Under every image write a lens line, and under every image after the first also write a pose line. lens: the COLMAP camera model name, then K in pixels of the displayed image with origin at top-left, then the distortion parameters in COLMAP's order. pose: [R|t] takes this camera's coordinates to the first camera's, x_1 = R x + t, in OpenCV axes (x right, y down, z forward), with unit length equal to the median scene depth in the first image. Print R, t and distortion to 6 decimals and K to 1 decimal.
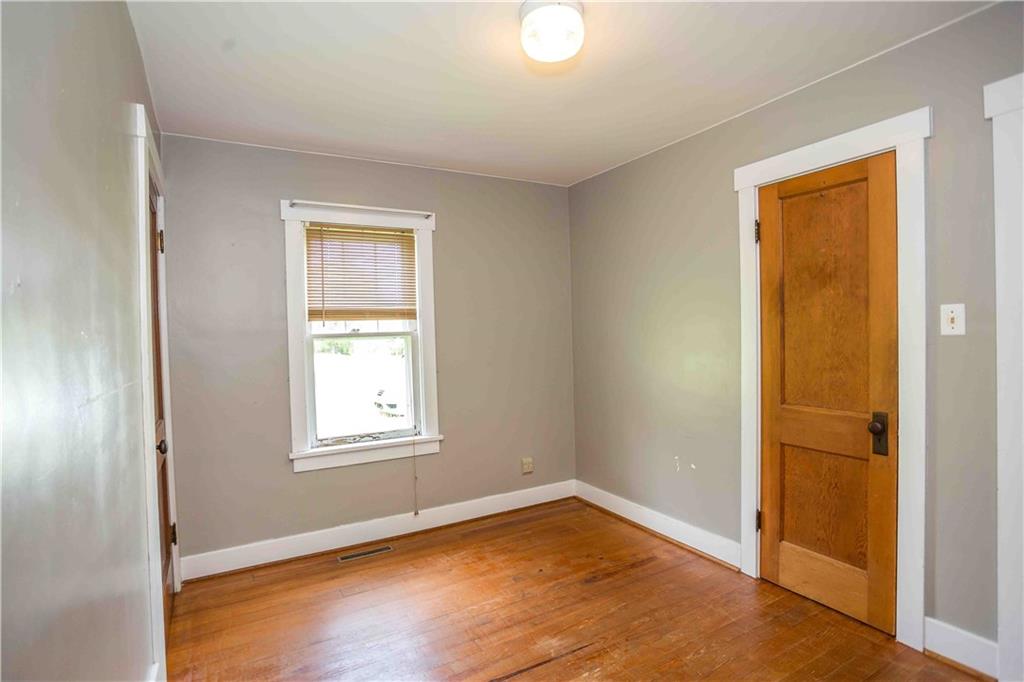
lens RADIAL K [[504.1, 0, 509.1], [0, 504.1, 341.2], [0, 0, 1]] dist [-0.075153, 0.030890]
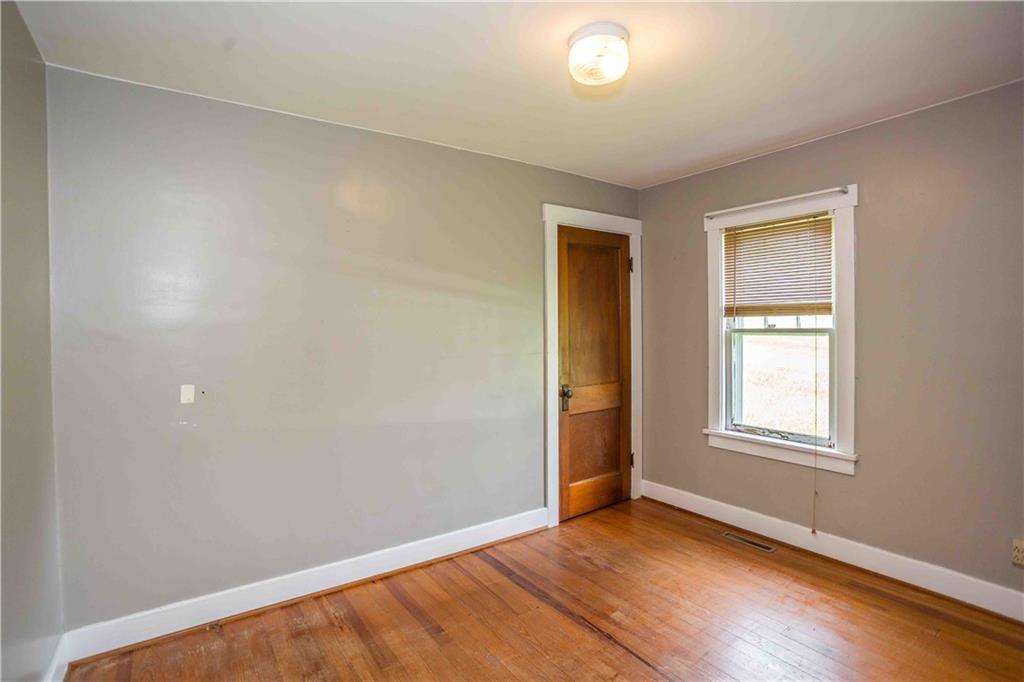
lens RADIAL K [[504.1, 0, 519.3], [0, 504.1, 343.4], [0, 0, 1]] dist [-0.075153, 0.030890]
pose [[0.097669, 0.052666, -0.993825, 0.634256], [-0.018248, 0.998526, 0.051121, -0.028125], [0.995052, 0.013142, 0.098486, 0.397885]]
